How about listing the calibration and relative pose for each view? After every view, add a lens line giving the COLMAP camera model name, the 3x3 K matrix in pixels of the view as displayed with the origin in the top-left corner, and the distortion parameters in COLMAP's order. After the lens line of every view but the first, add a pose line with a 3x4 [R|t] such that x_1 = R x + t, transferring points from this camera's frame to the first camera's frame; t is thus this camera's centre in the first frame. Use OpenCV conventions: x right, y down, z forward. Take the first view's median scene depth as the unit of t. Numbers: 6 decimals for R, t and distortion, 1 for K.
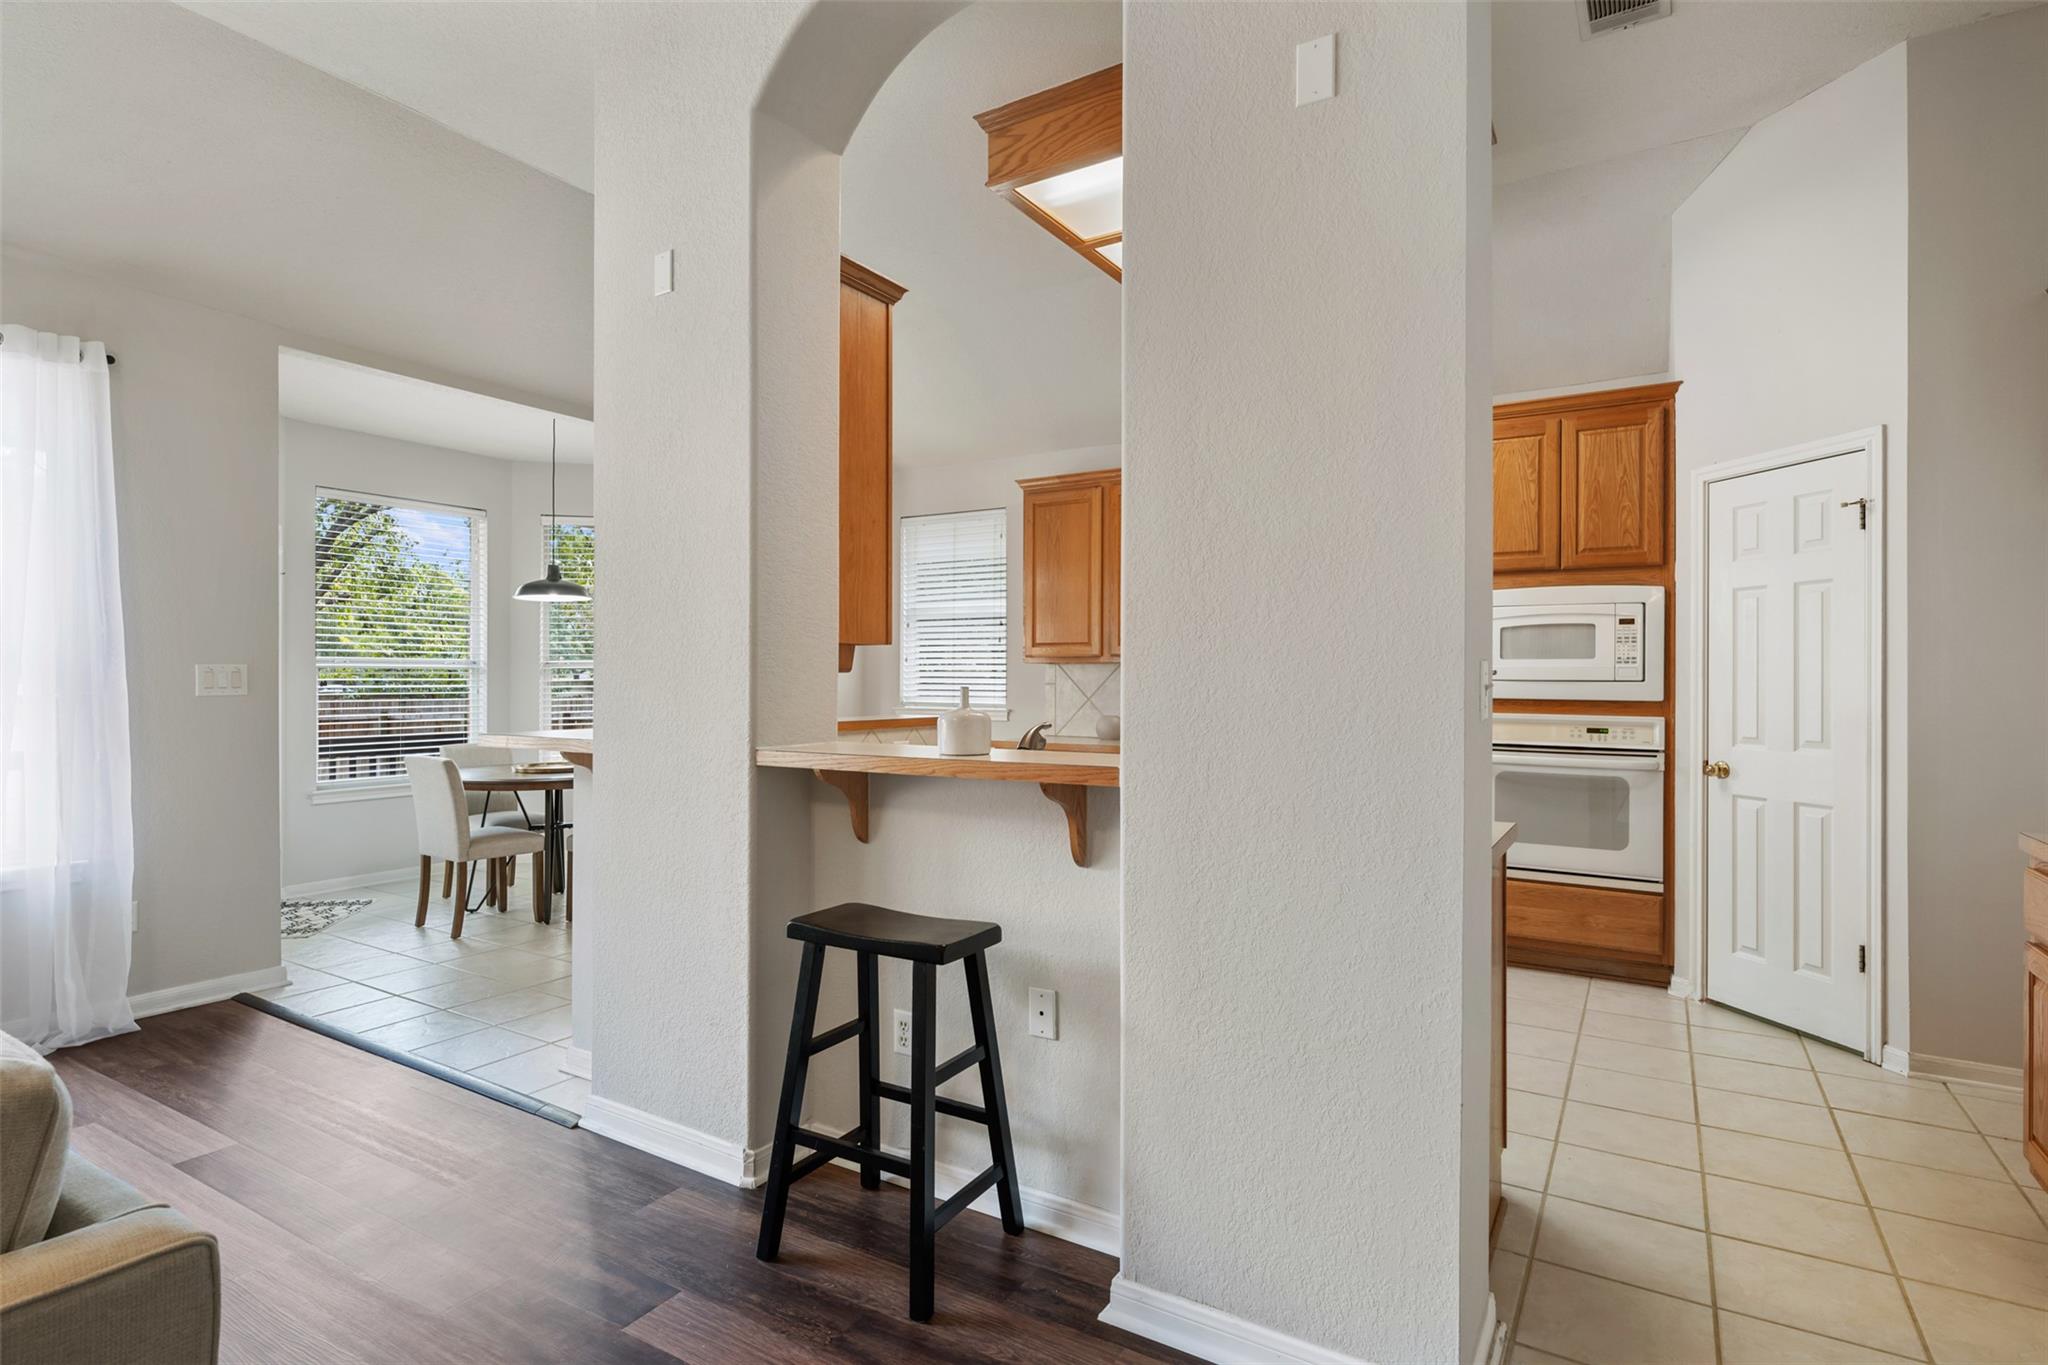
lens RADIAL K [[1008.4, 0, 1019.1], [0, 1008.4, 677.8], [0, 0, 1]] dist [-0.002706, 0.000010]
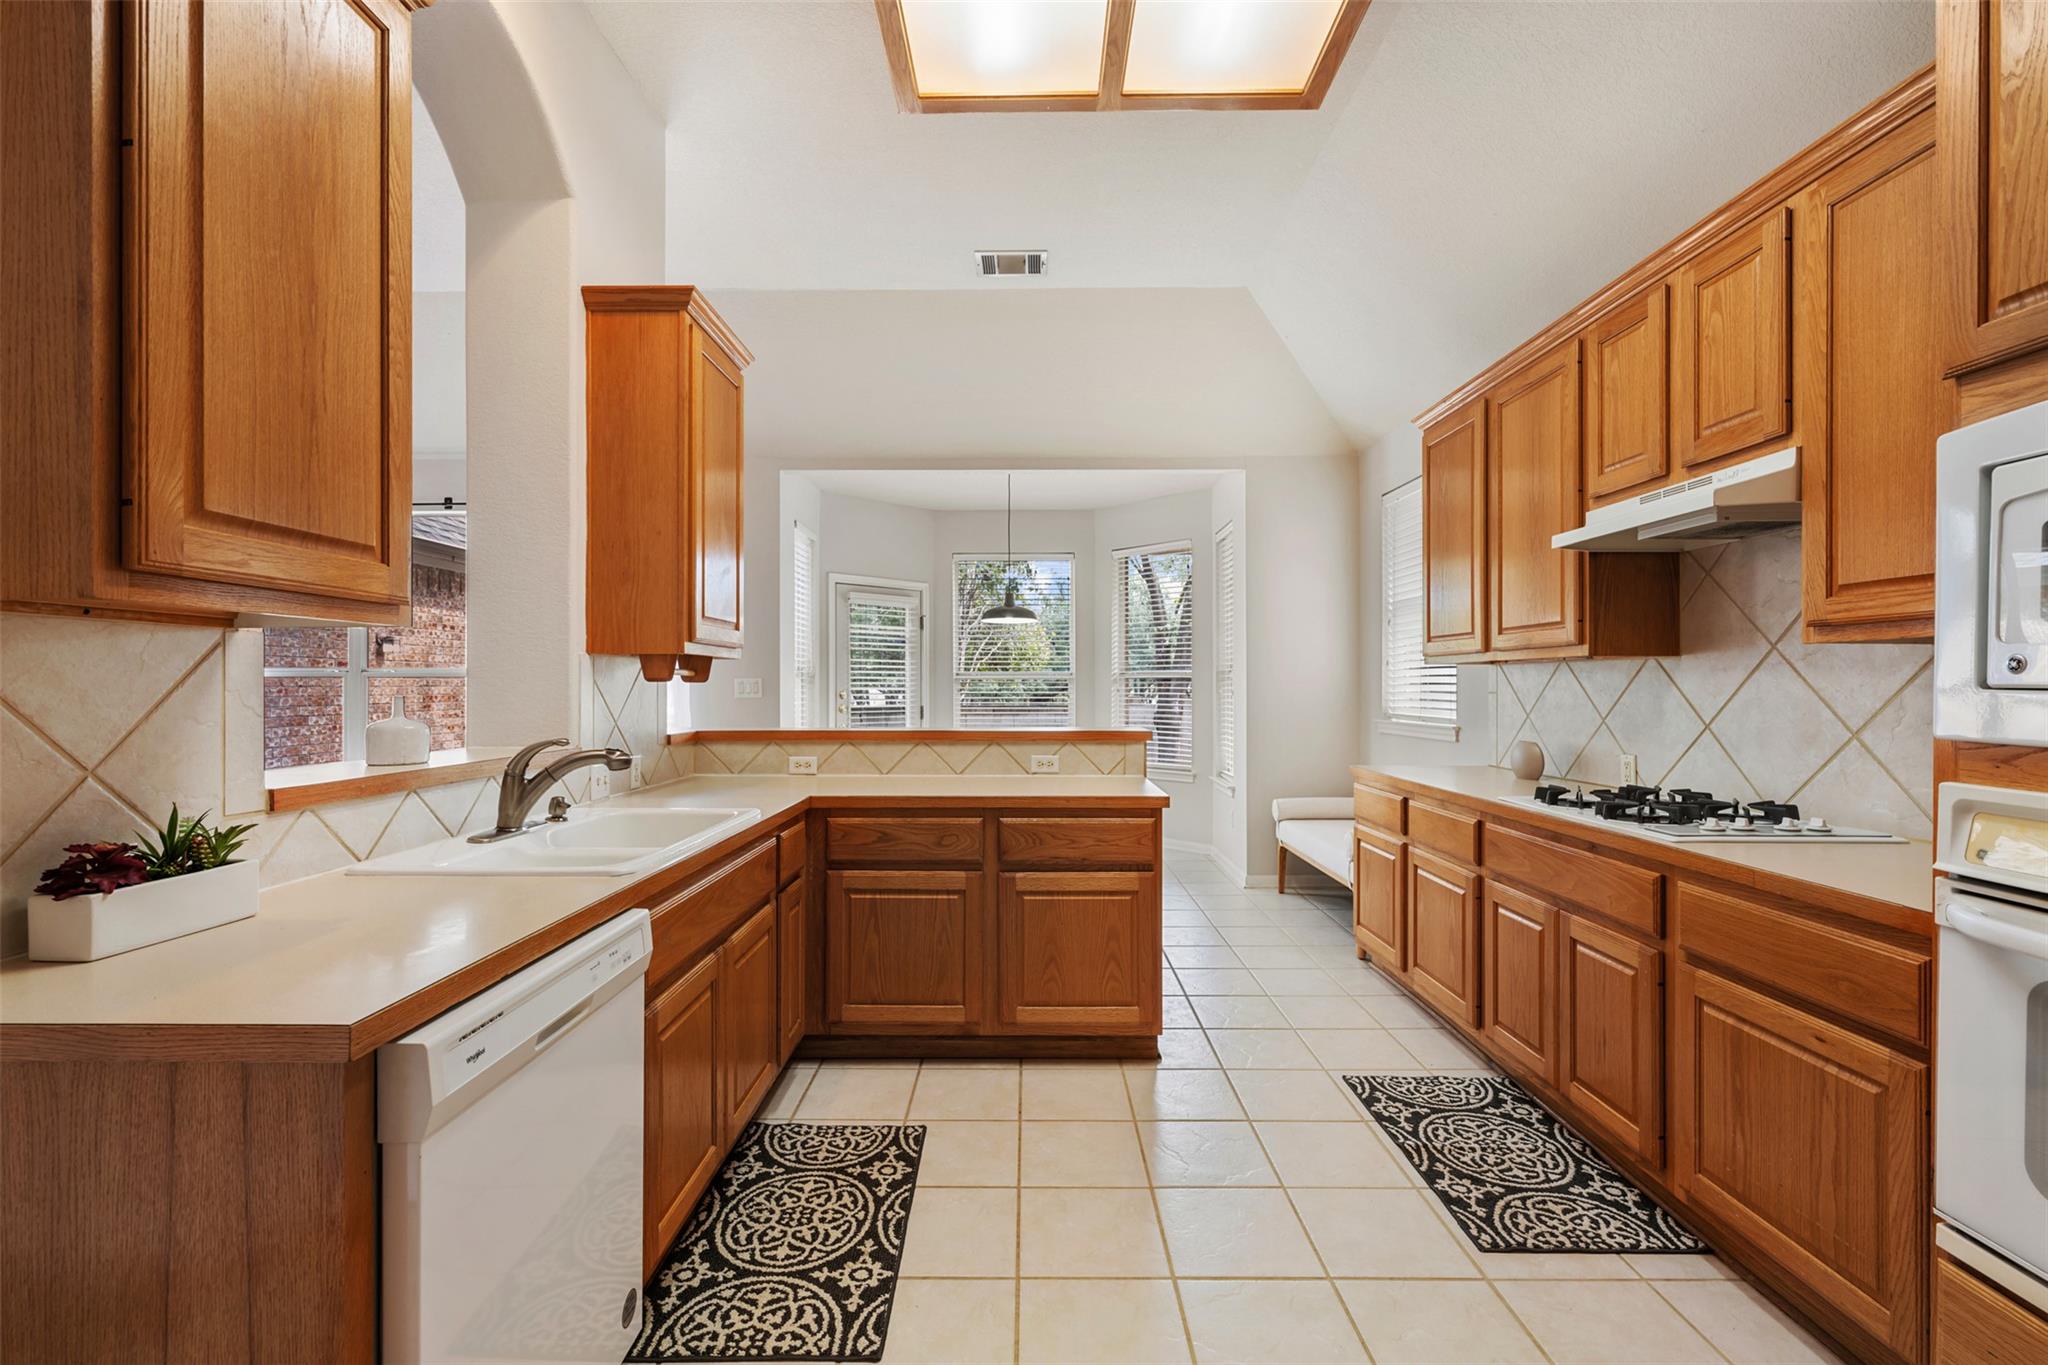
lens RADIAL K [[868.4, 0, 1018.9], [0, 868.4, 691.5], [0, 0, 1]] dist [-0.002910, -0.000289]
pose [[0.527960, 0.003076, -0.849264, 0.580640], [0.003141, 0.999980, 0.005575, 0.000841], [0.849263, -0.005611, 0.527940, 0.622342]]
